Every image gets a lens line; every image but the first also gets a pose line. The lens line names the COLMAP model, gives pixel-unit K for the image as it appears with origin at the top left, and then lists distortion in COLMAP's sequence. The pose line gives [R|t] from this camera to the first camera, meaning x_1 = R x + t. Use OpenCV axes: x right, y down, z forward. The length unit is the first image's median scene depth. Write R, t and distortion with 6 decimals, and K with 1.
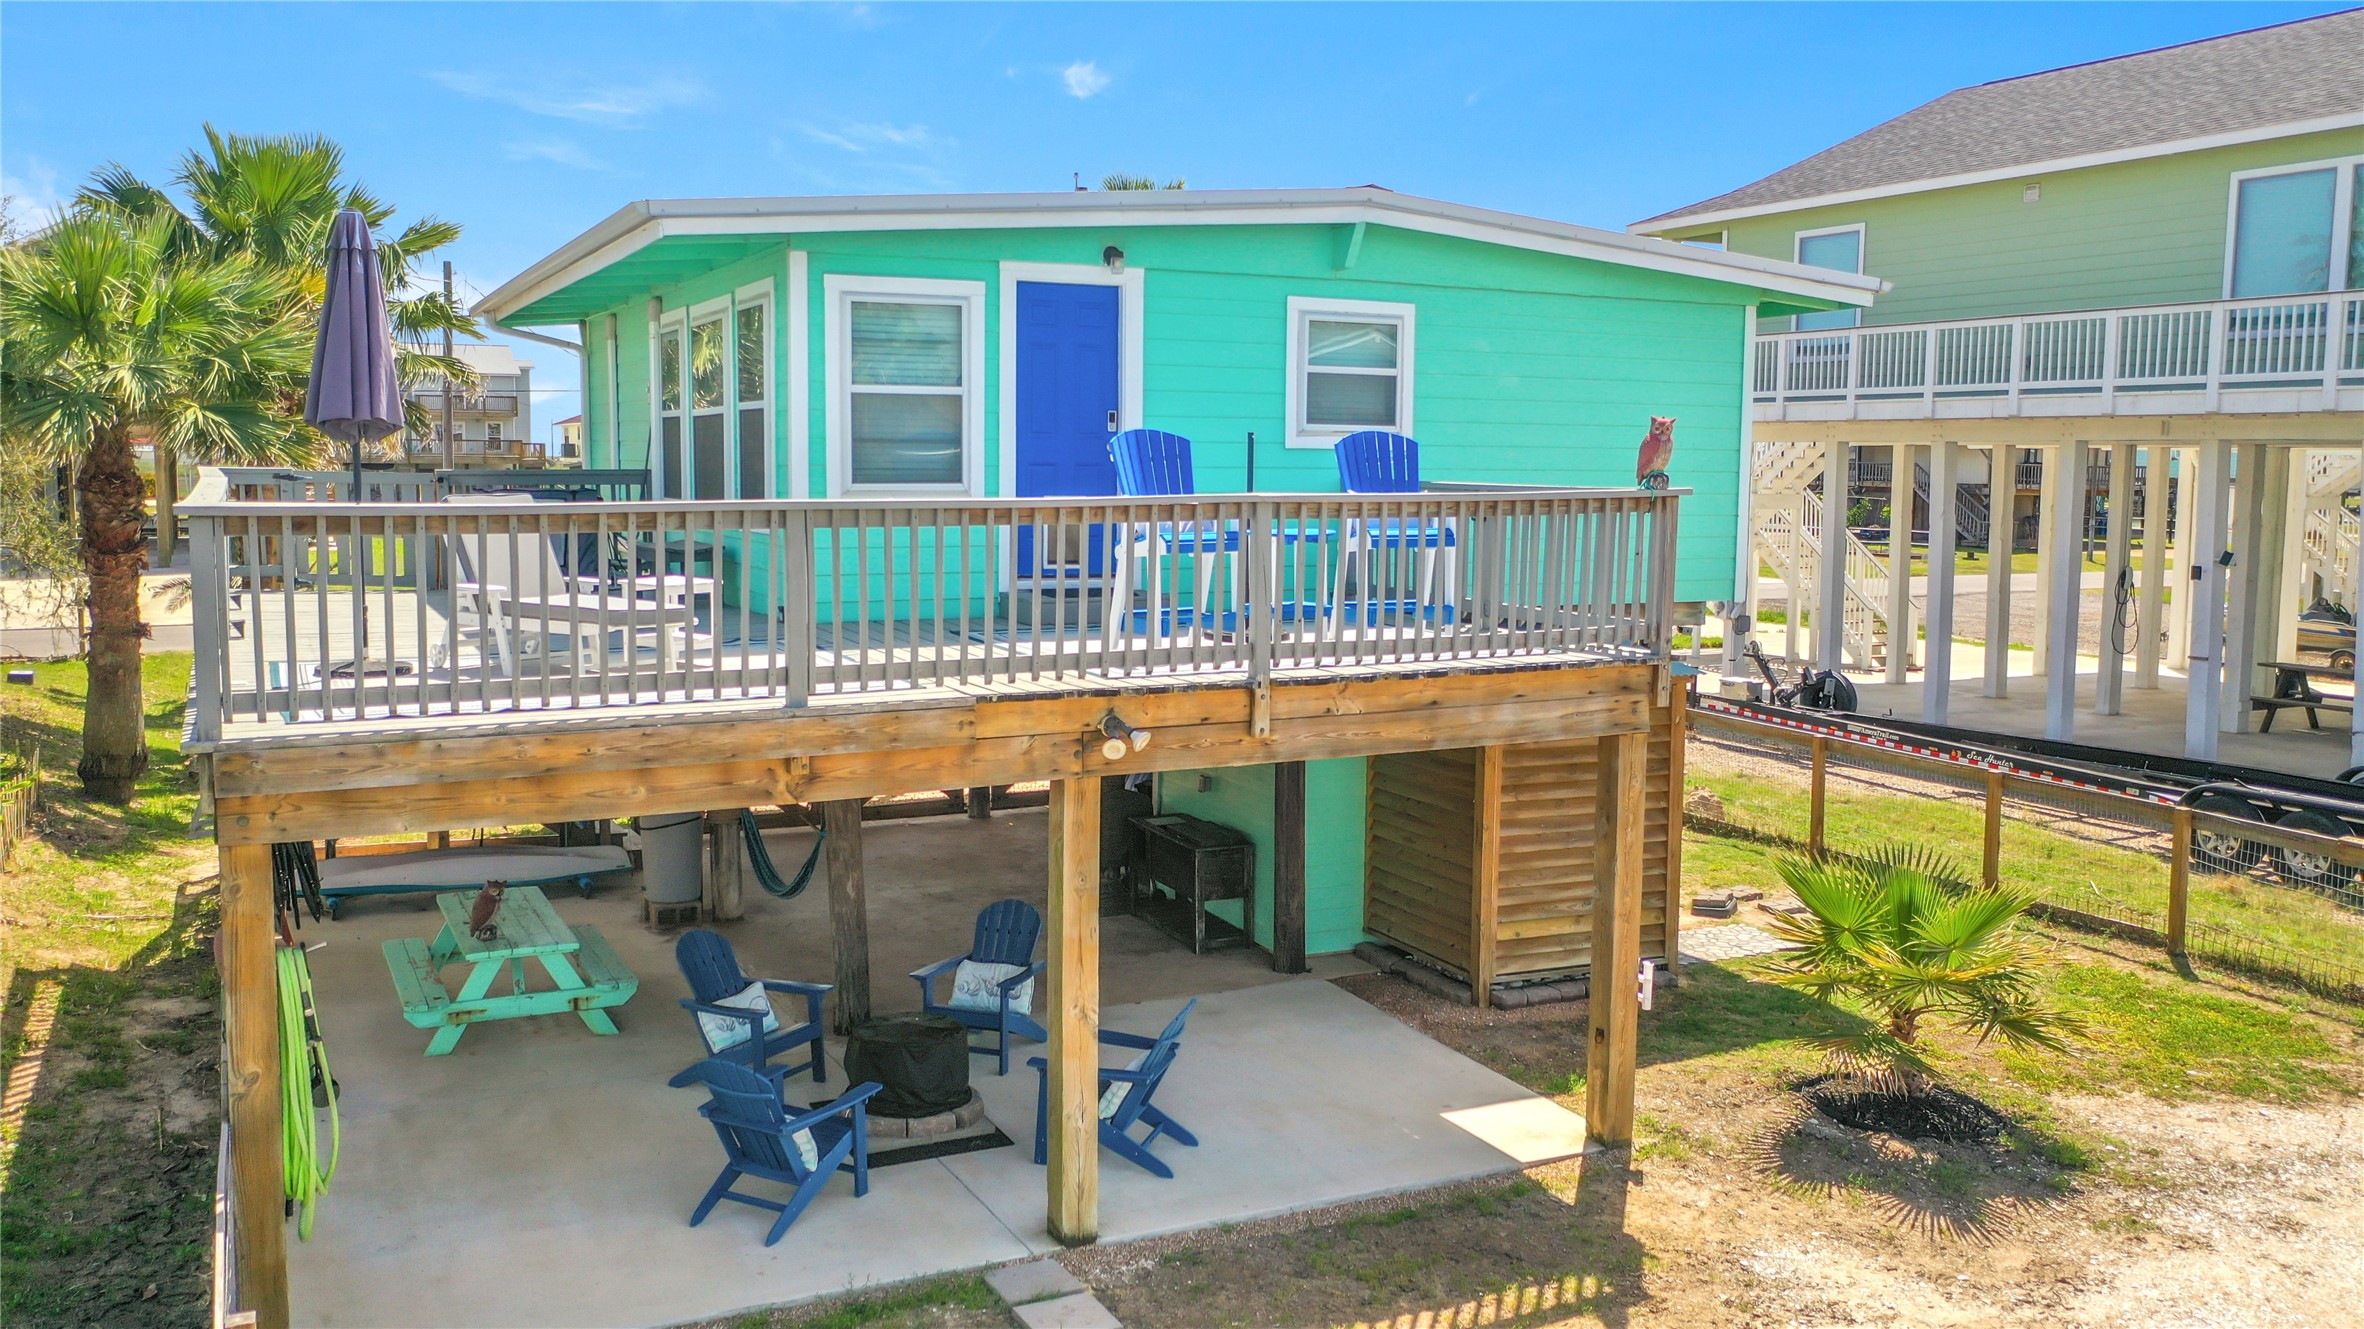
lens RADIAL K [[1833.2, 0, 1182.0], [0, 1833.2, 664.5], [0, 0, 1]] dist [-0.075646, 0.103374]
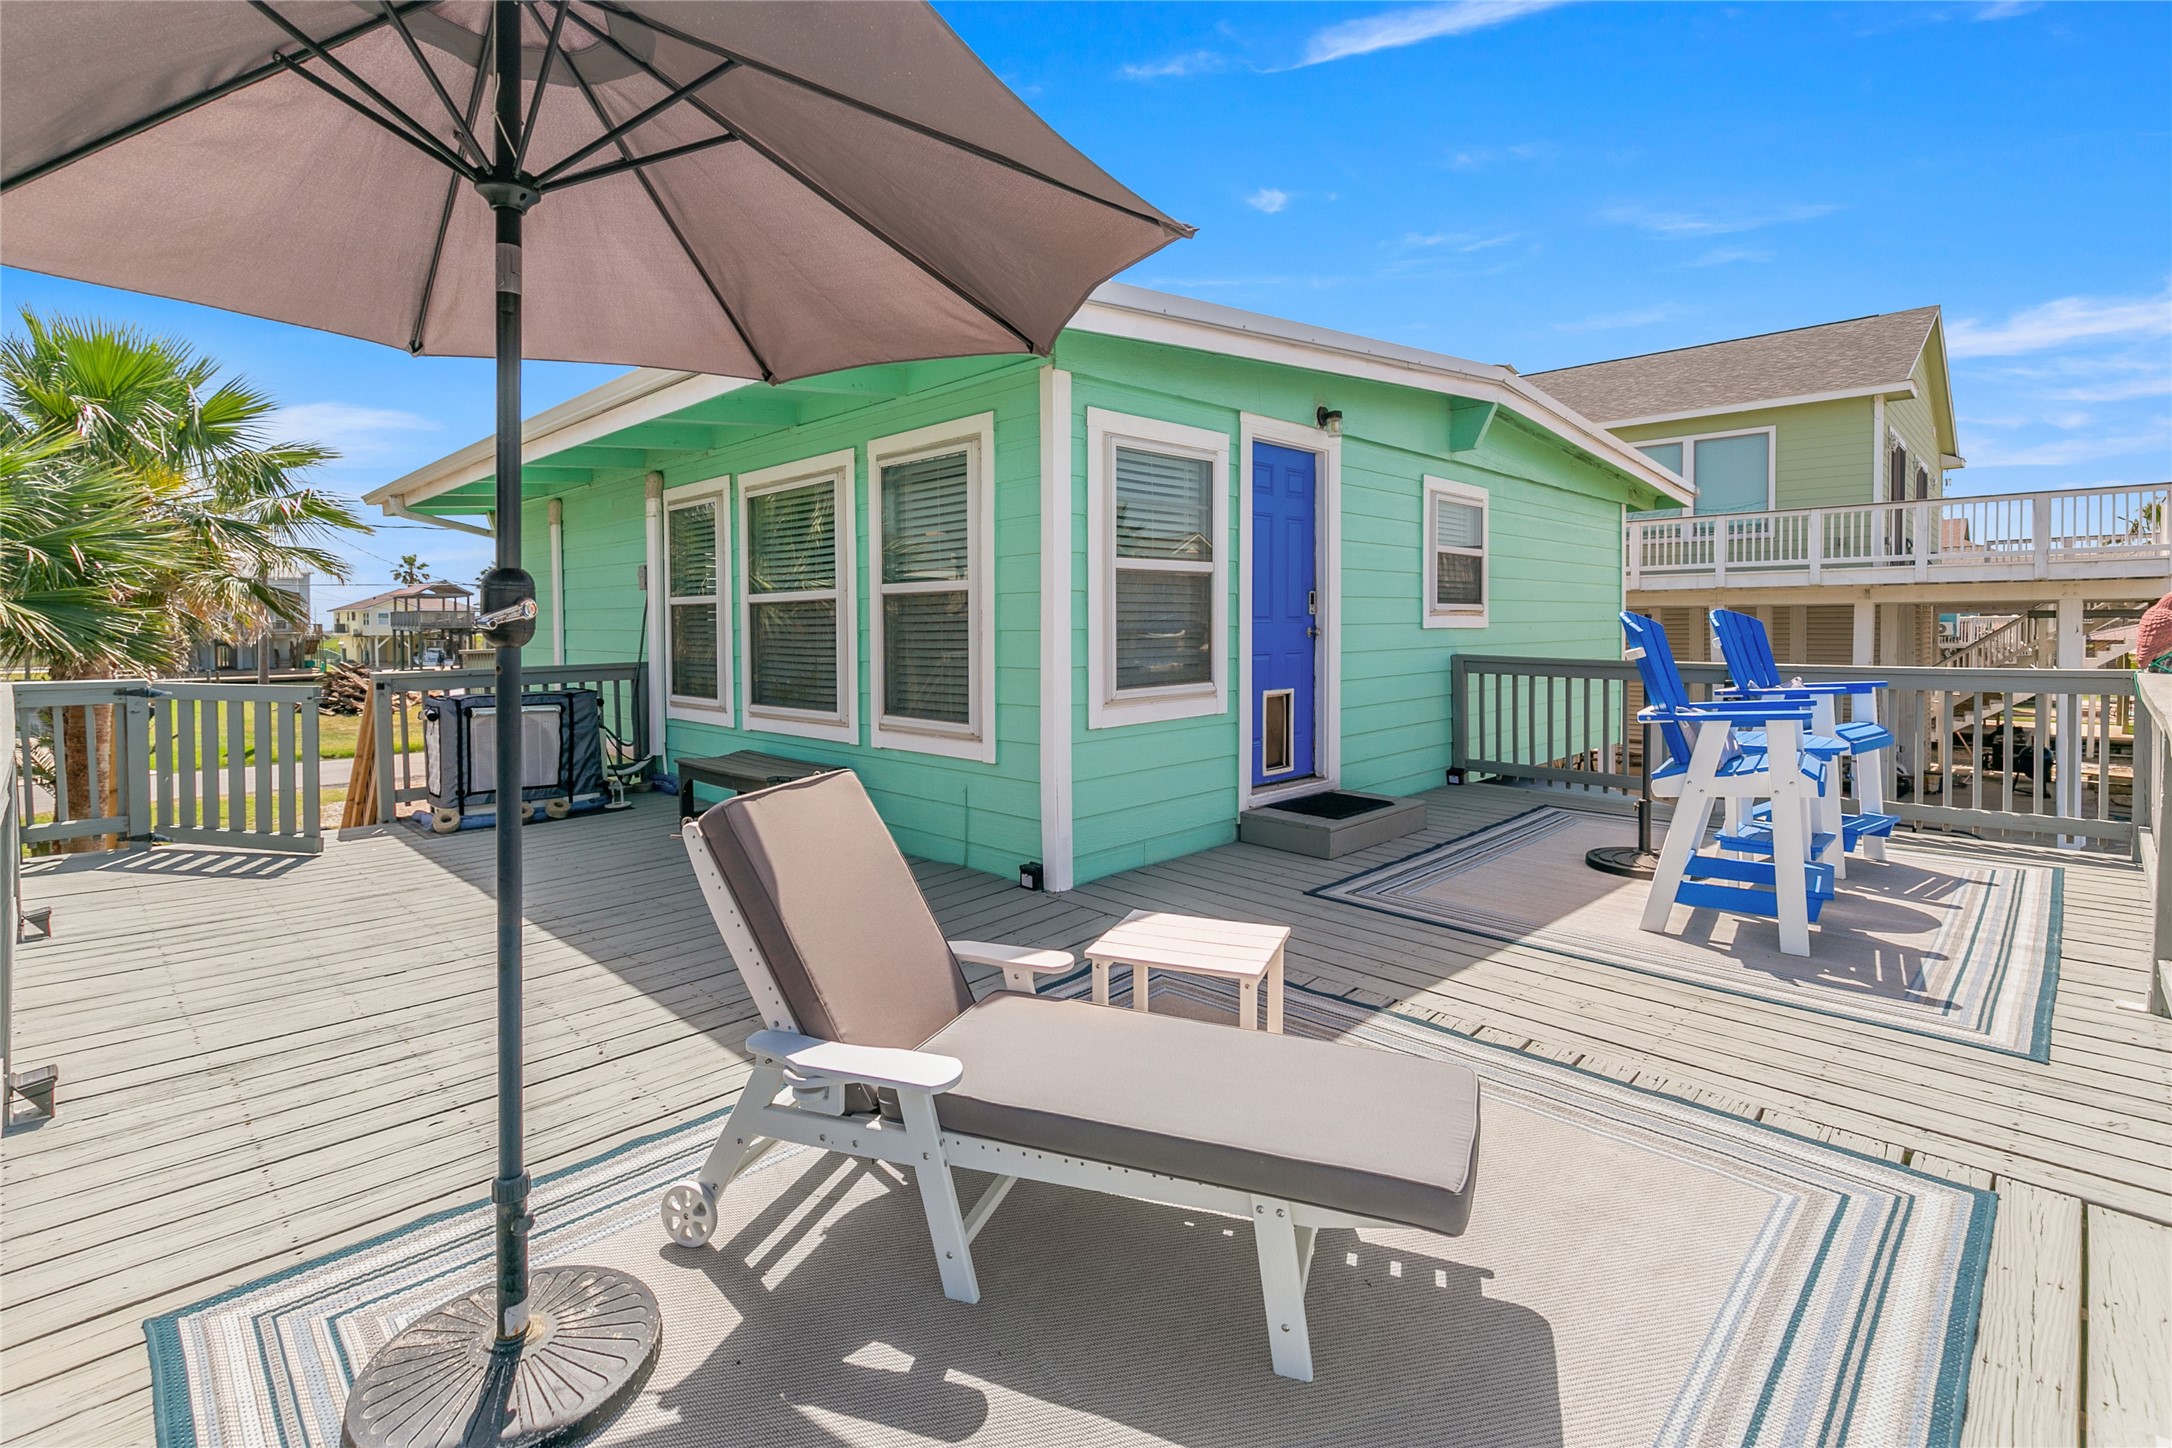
lens RADIAL K [[993.4, 0, 1082.5], [0, 993.4, 650.9], [0, 0, 1]] dist [0.000838, 0.000121]
pose [[0.949586, -0.026084, 0.312418, -0.262575], [0.052358, 0.995732, -0.076008, -0.070169], [-0.309102, 0.088534, 0.946899, 0.512303]]
